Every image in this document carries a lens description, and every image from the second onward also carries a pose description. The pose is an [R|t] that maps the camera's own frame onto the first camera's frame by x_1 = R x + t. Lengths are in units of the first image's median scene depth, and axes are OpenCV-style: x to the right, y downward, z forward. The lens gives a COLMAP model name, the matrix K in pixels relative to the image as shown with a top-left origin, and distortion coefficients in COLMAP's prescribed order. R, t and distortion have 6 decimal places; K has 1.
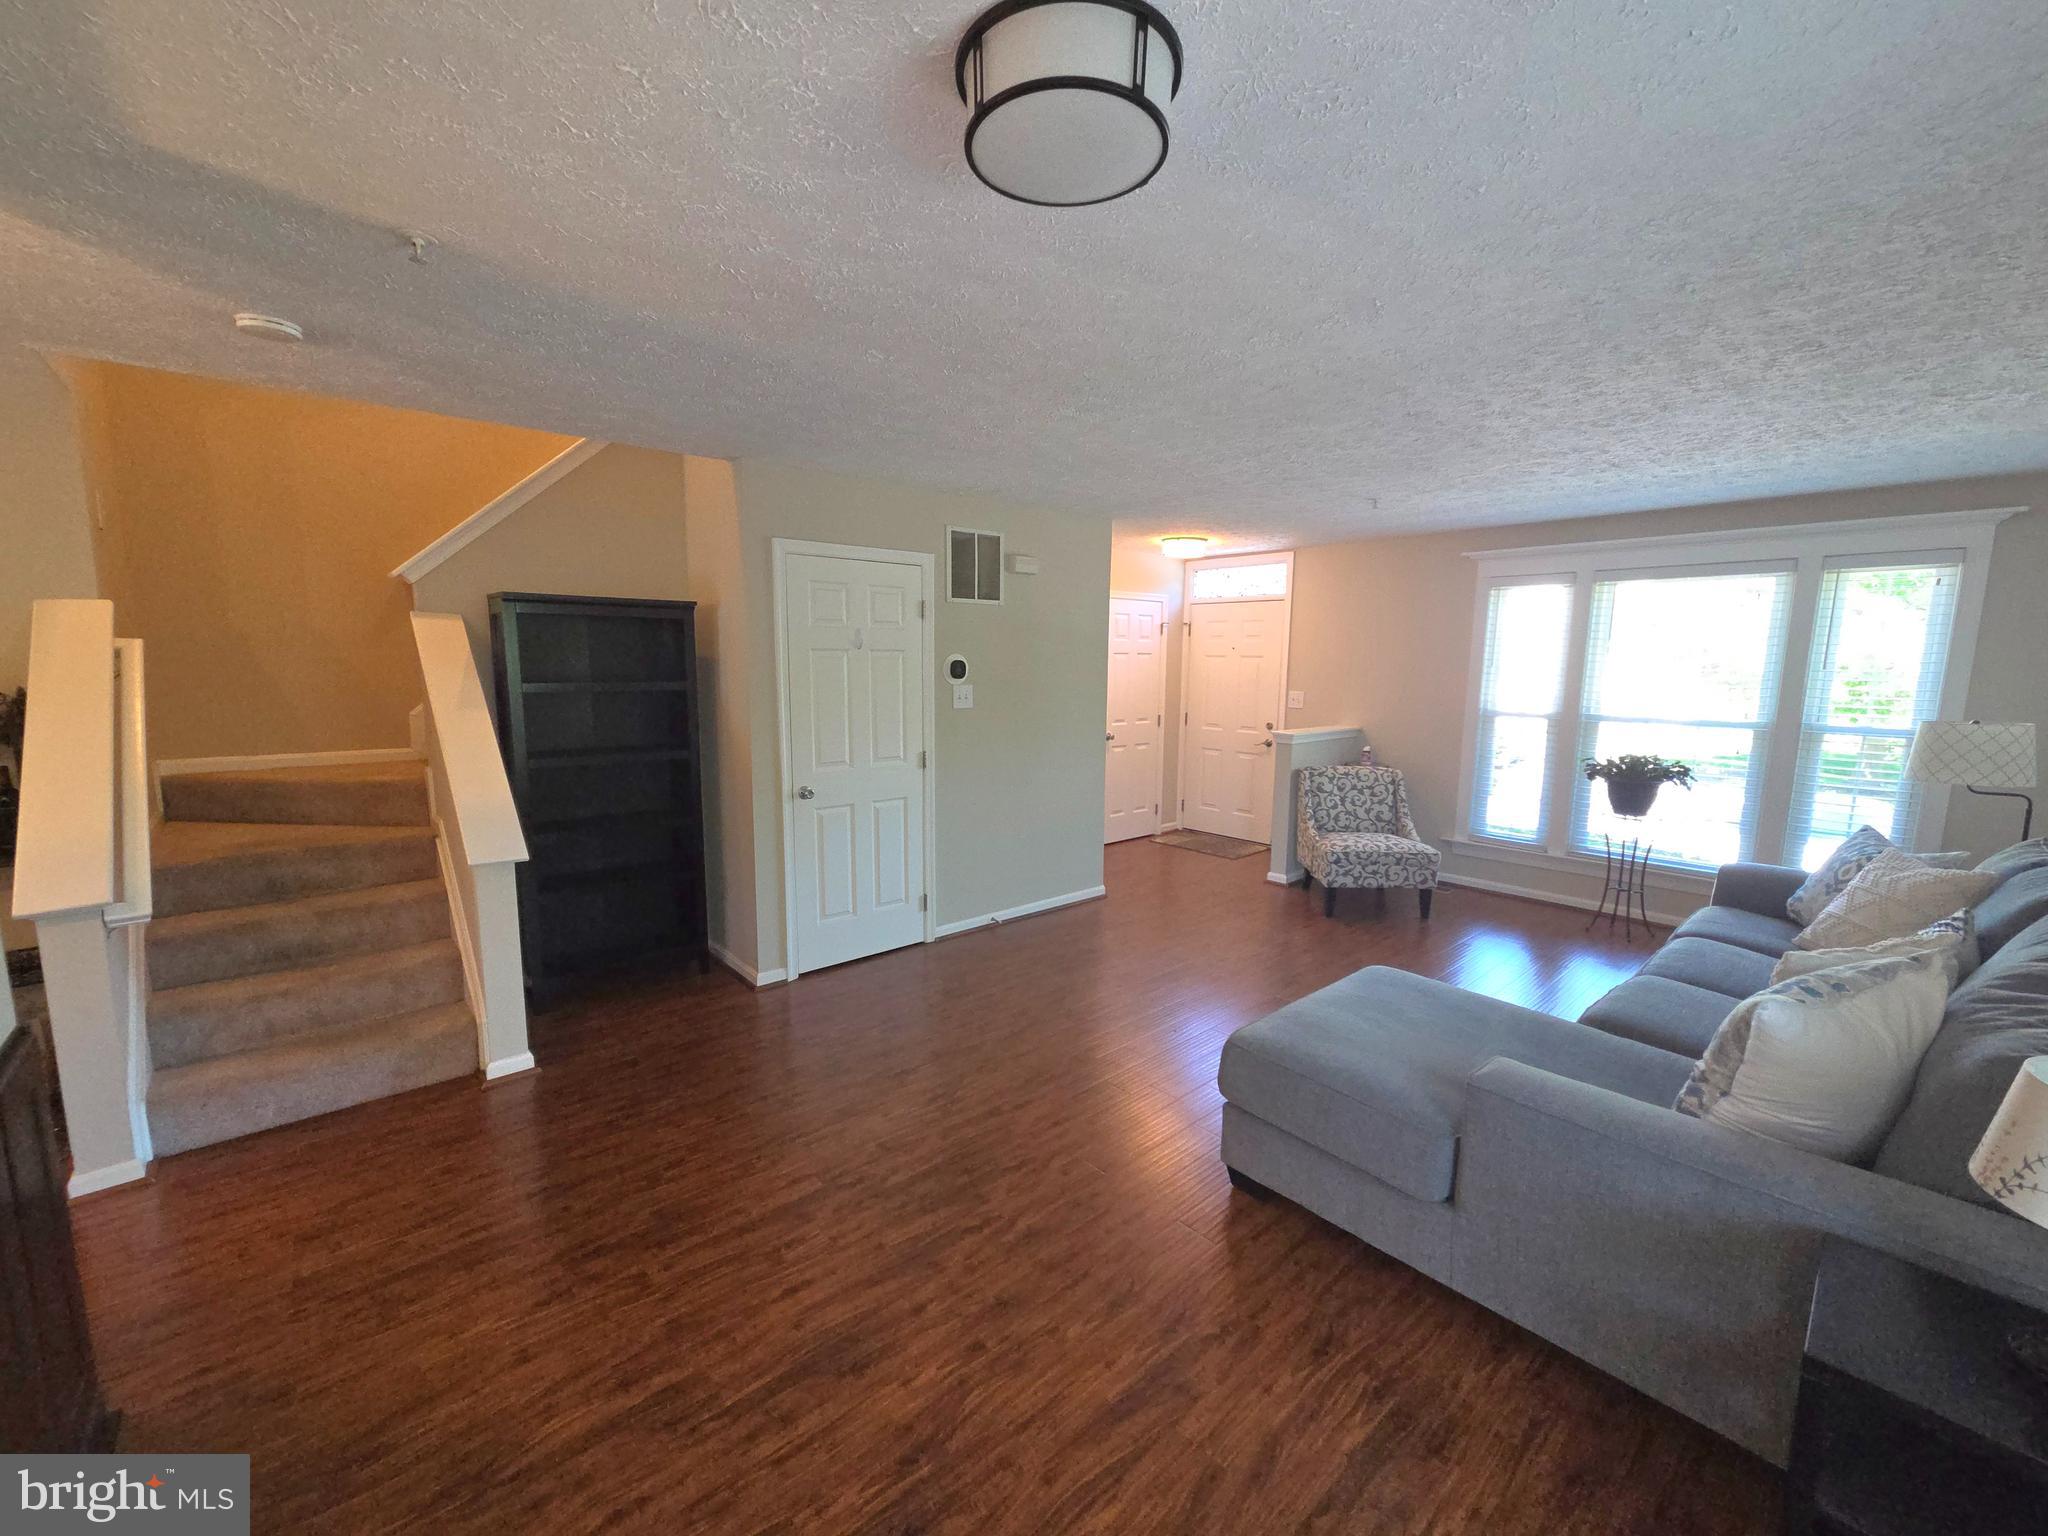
lens RADIAL K [[831.0, 0, 1022.7], [0, 831.0, 780.1], [0, 0, 1]] dist [0.004832, -0.001034]
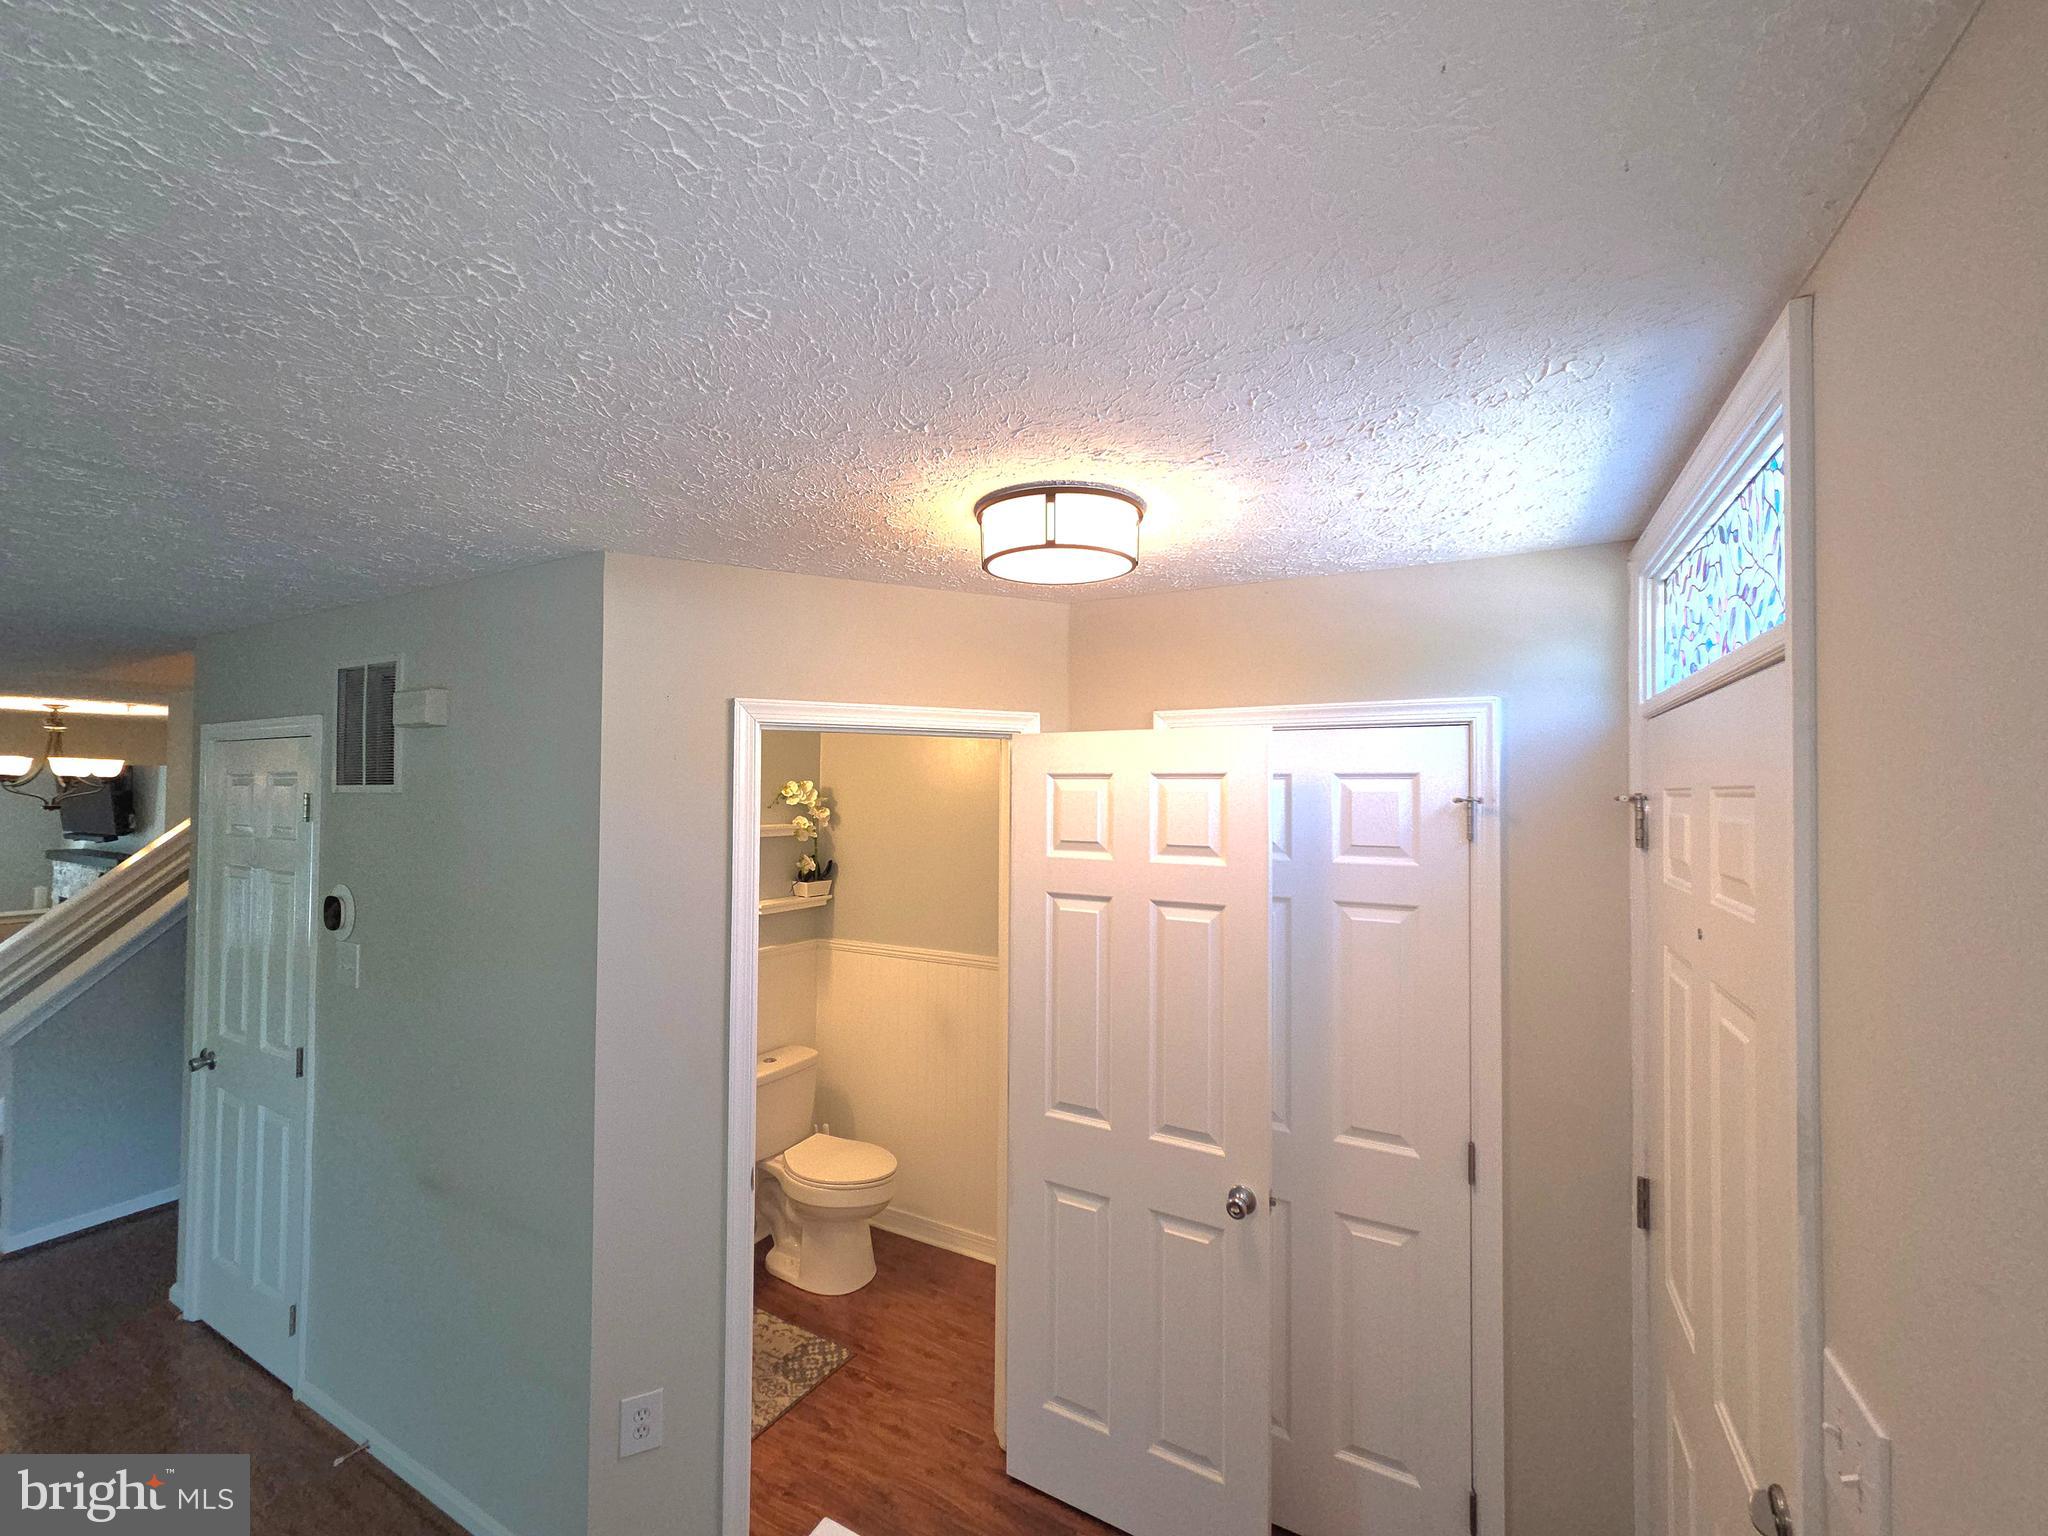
lens RADIAL K [[828.6, 0, 1022.9], [0, 828.6, 776.7], [0, 0, 1]] dist [0.001715, -0.000520]
pose [[0.342267, -0.024188, -0.939291, 0.573786], [-0.141782, 0.986893, -0.077077, -0.236144], [0.928844, 0.159556, 0.334351, 1.185090]]
